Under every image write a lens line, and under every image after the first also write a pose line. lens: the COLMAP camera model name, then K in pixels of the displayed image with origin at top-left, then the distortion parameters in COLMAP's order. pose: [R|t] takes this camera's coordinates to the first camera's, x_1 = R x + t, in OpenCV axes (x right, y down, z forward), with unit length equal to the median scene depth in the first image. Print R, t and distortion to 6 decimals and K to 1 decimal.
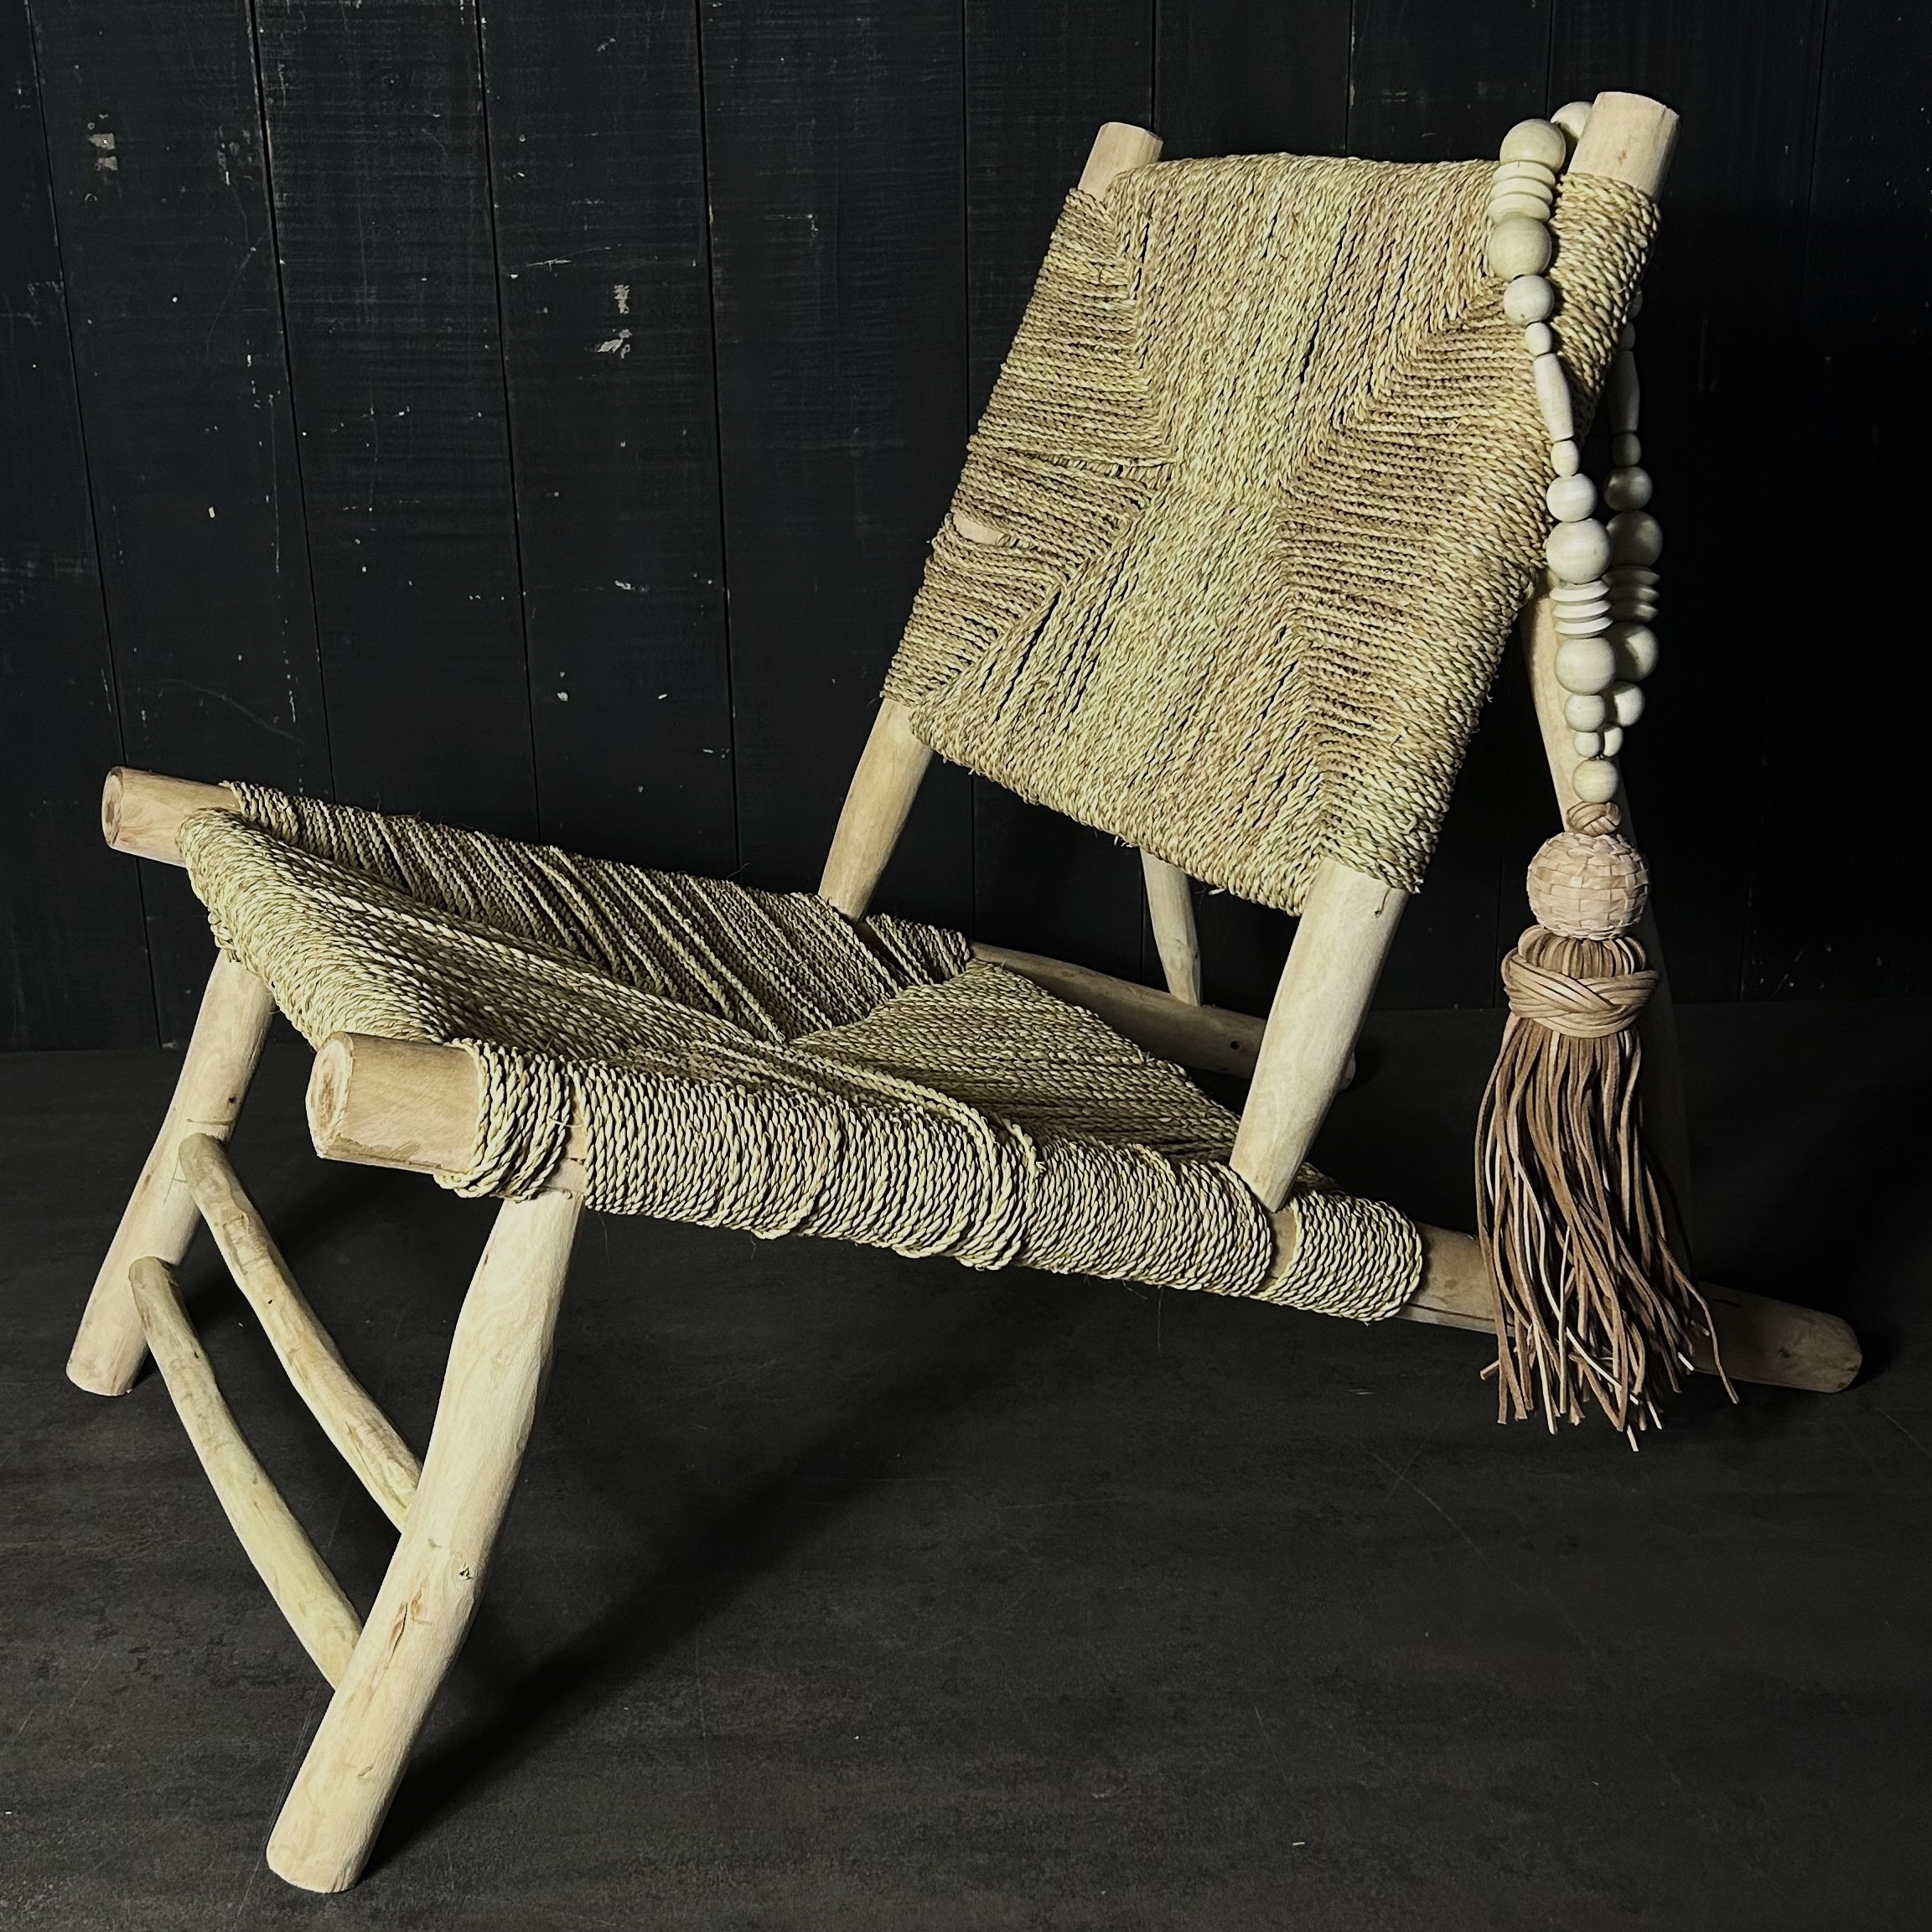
lens RADIAL K [[2700.1, 0, 928.1], [0, 2700.1, 952.2], [0, 0, 1]] dist [-0.019365, 0.000000]
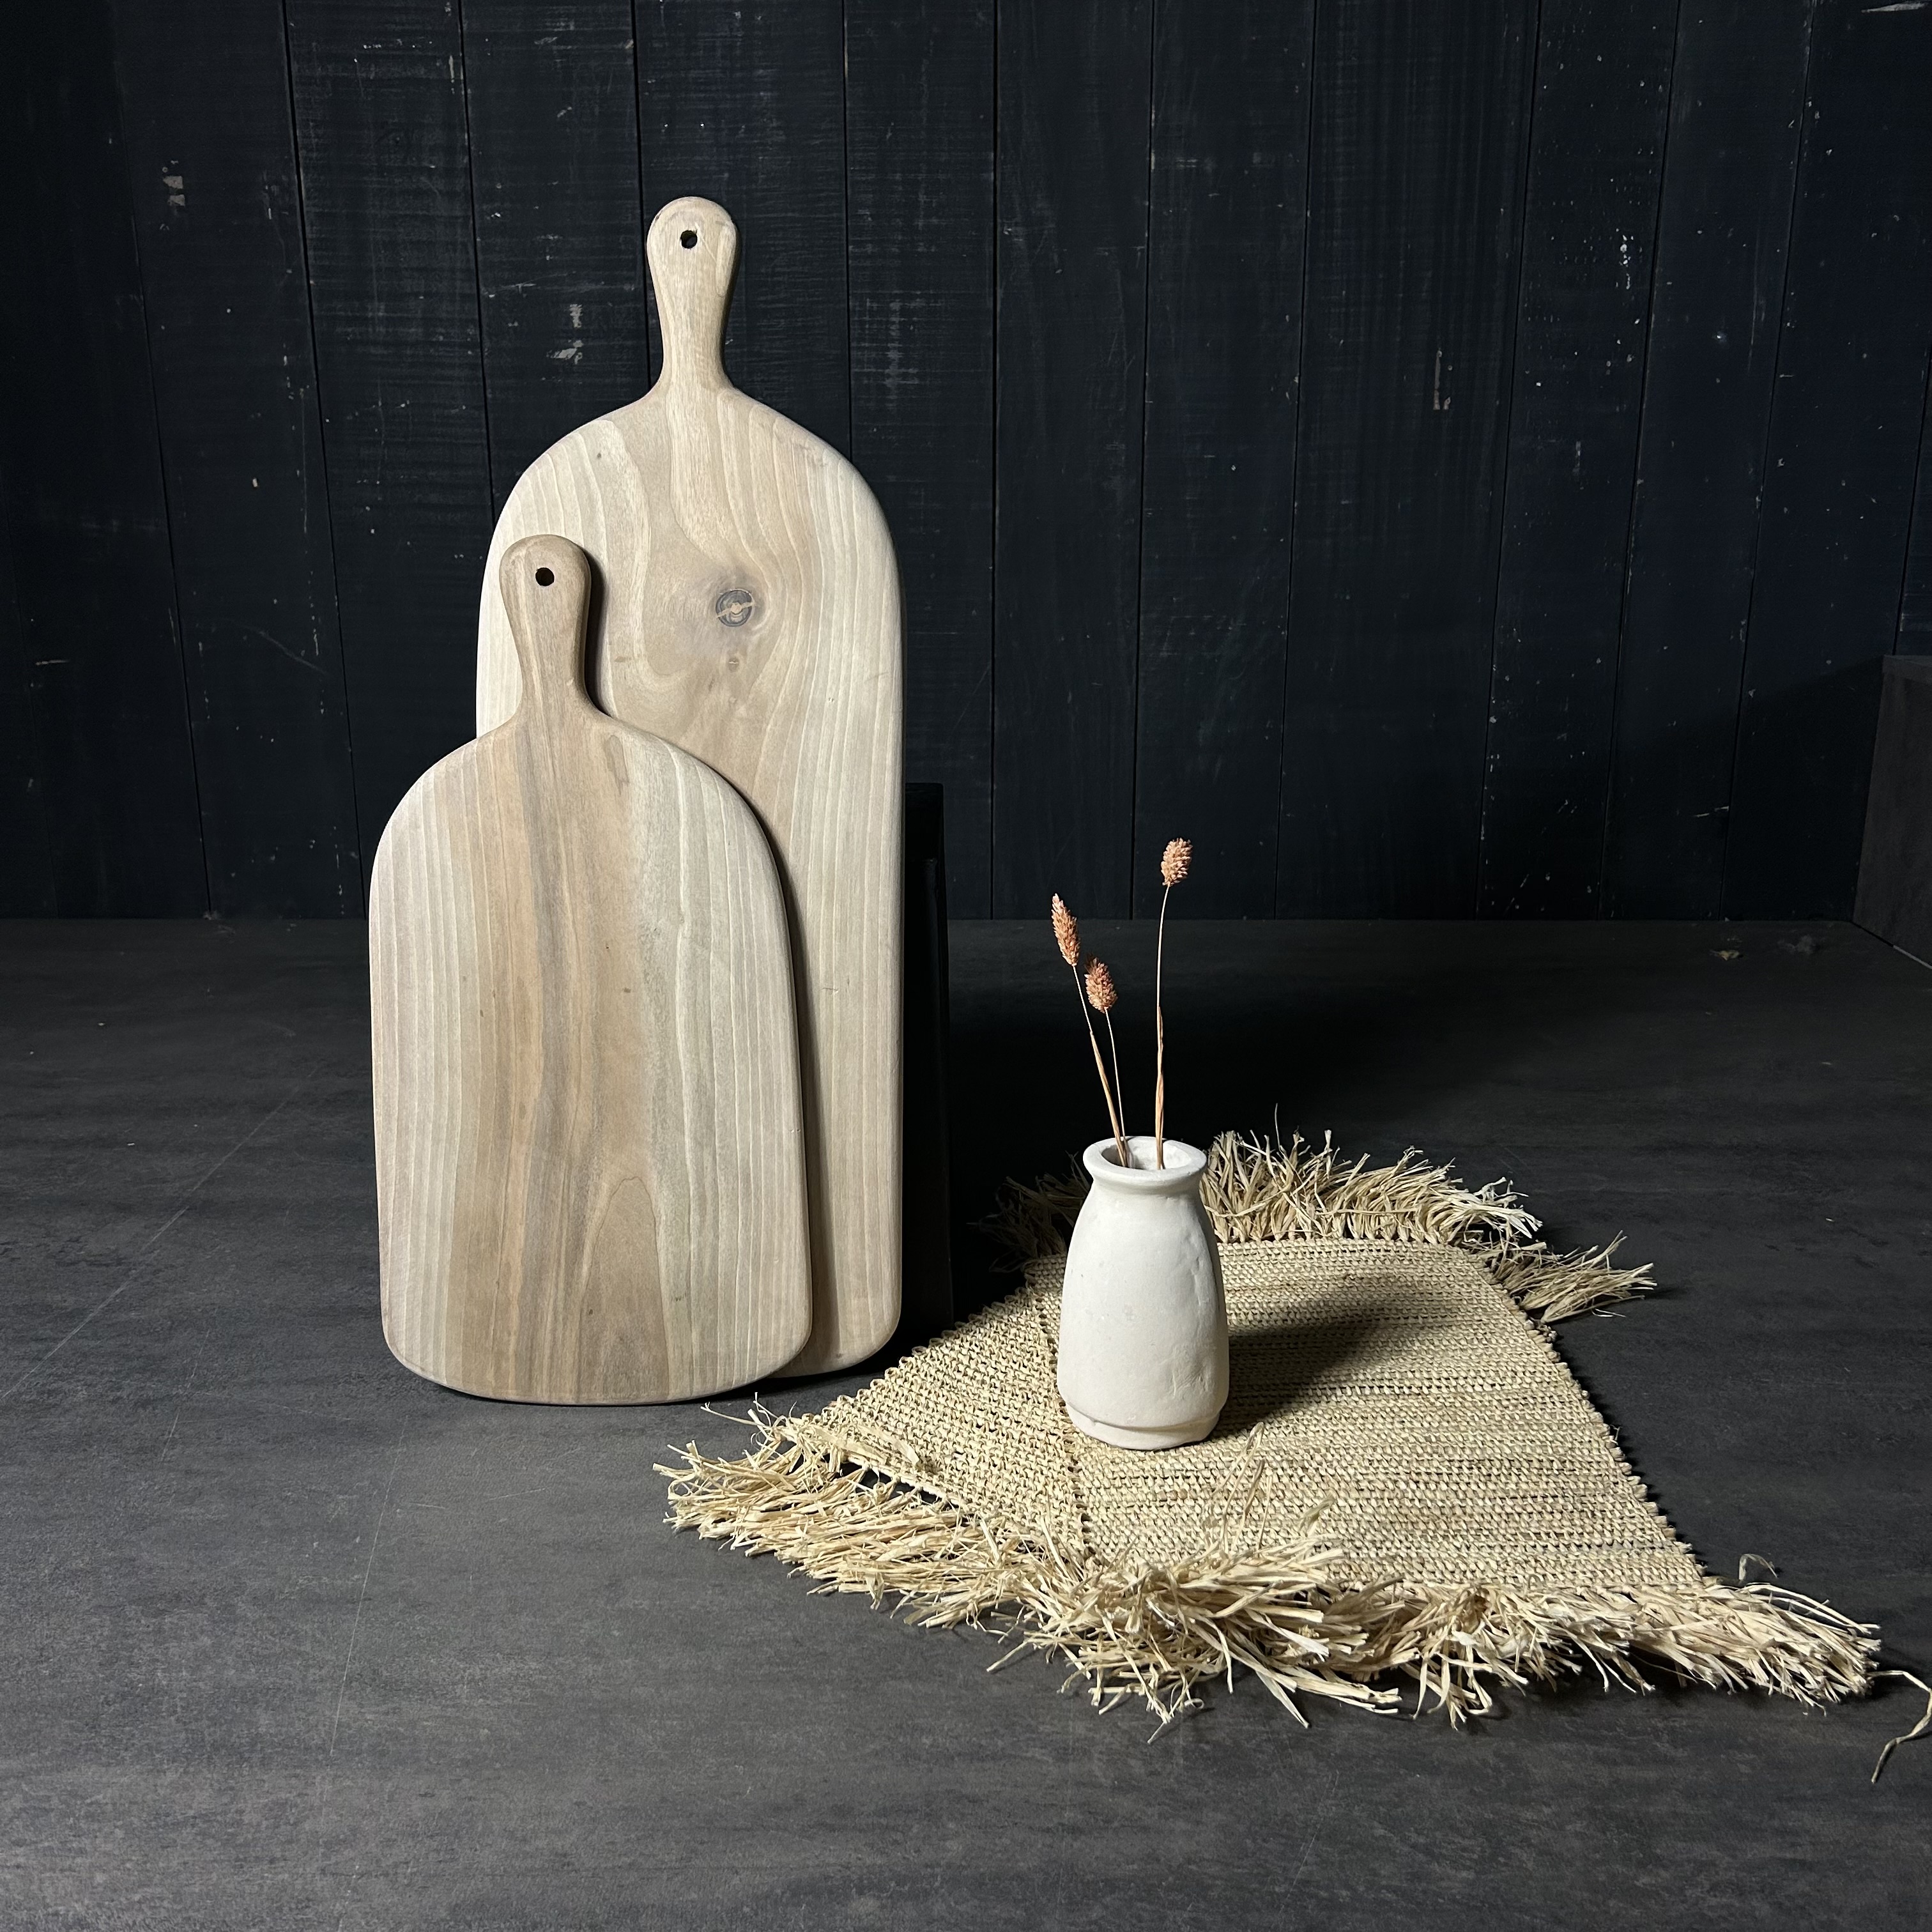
lens RADIAL K [[2062.2, 0, 973.3], [0, 2062.2, 1021.9], [0, 0, 1]] dist [-0.027184, 0.000000]
pose [[0.998975, 0.029544, -0.034302, 0.116463], [-0.031233, 0.998271, -0.049804, 0.131798], [0.032771, 0.050824, 0.998170, 0.059868]]
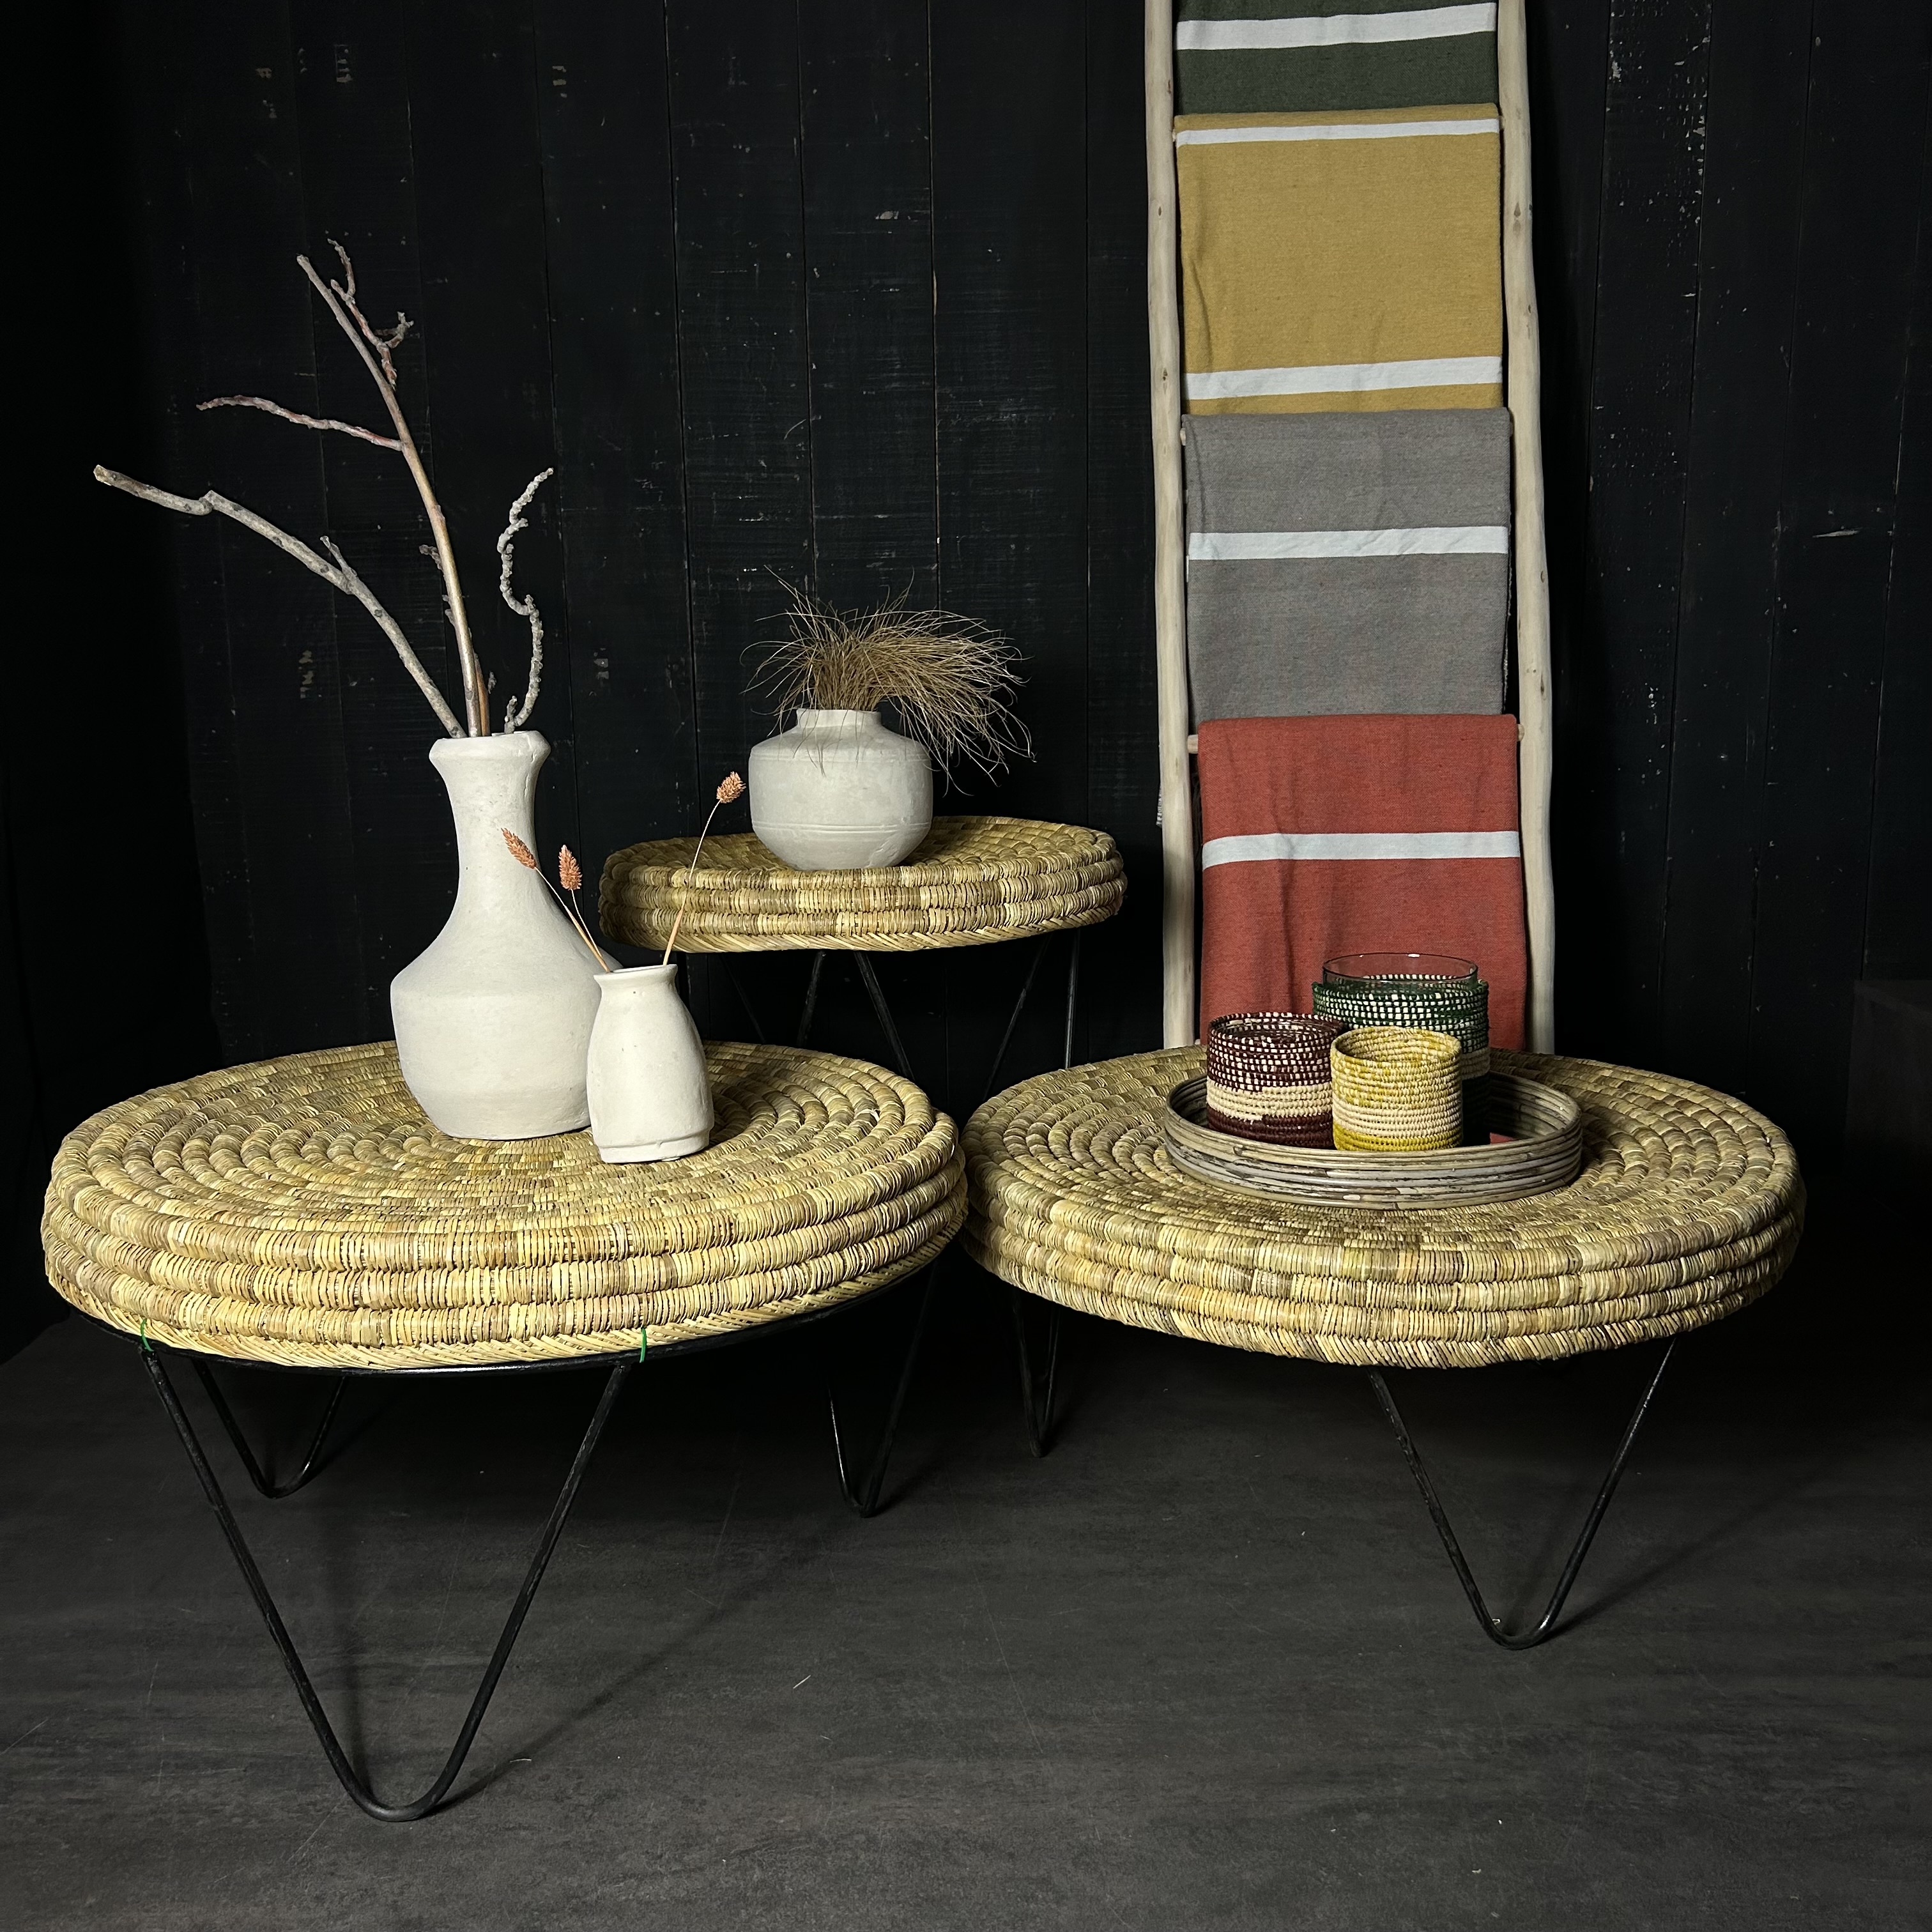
lens RADIAL K [[2062.2, 0, 954.7], [0, 2062.2, 958.4], [0, 0, 1]] dist [-0.027184, 0.000000]
pose [[0.999236, 0.012702, -0.036973, -0.021561], [-0.018292, 0.987741, -0.155024, 0.094489], [0.034551, 0.155582, 0.987219, -0.293179]]
